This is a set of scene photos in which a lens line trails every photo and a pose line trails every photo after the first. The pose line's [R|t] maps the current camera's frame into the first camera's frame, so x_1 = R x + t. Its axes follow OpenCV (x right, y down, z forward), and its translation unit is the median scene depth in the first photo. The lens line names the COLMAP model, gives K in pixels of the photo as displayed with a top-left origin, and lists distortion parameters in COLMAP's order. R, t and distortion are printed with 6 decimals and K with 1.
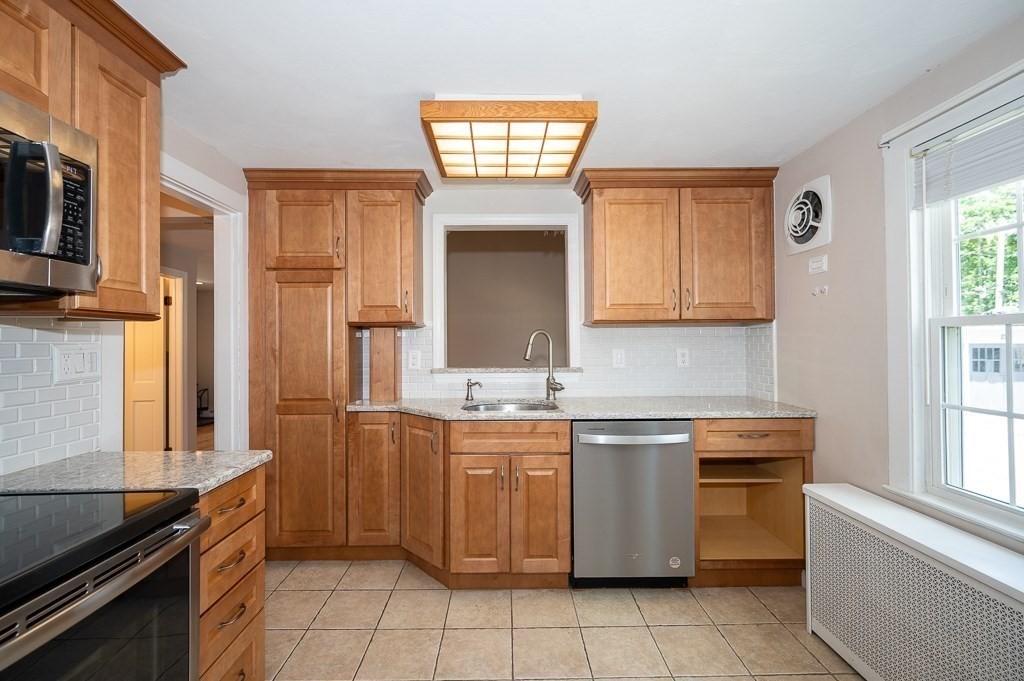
lens RADIAL K [[440.5, 0, 507.5], [0, 440.5, 338.5], [0, 0, 1]] dist [0.002242, 0.000046]
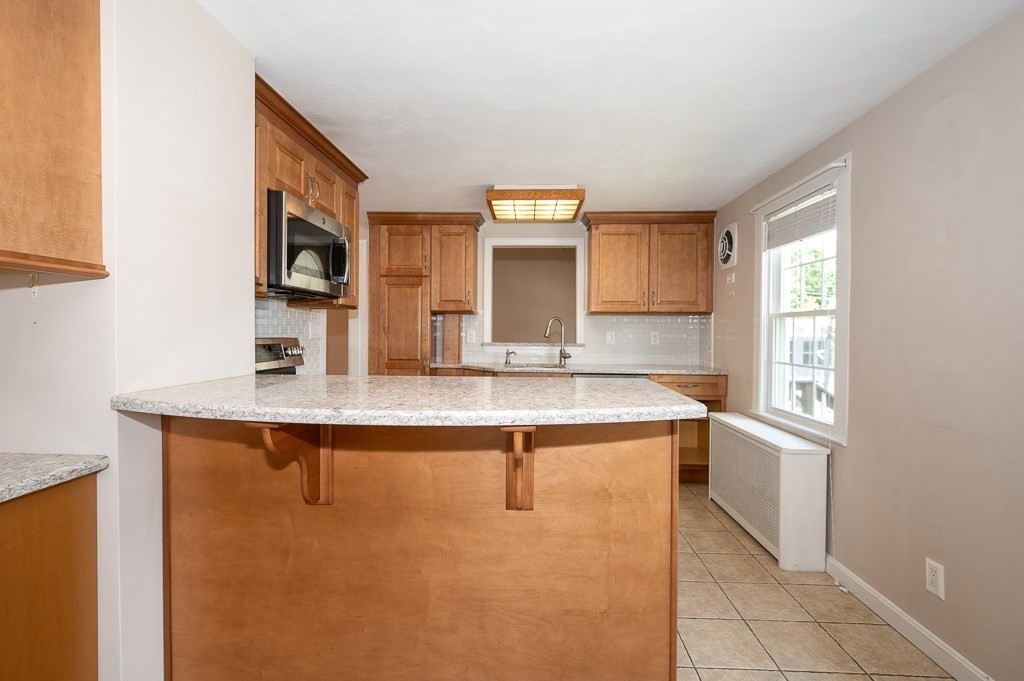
lens RADIAL K [[450.8, 0, 511.7], [0, 450.8, 335.5], [0, 0, 1]] dist [-0.001917, -0.000195]
pose [[0.998249, 0.016546, -0.056796, 0.013685], [-0.015442, 0.999684, 0.019819, 0.014679], [0.057106, -0.018907, 0.998189, -0.571340]]
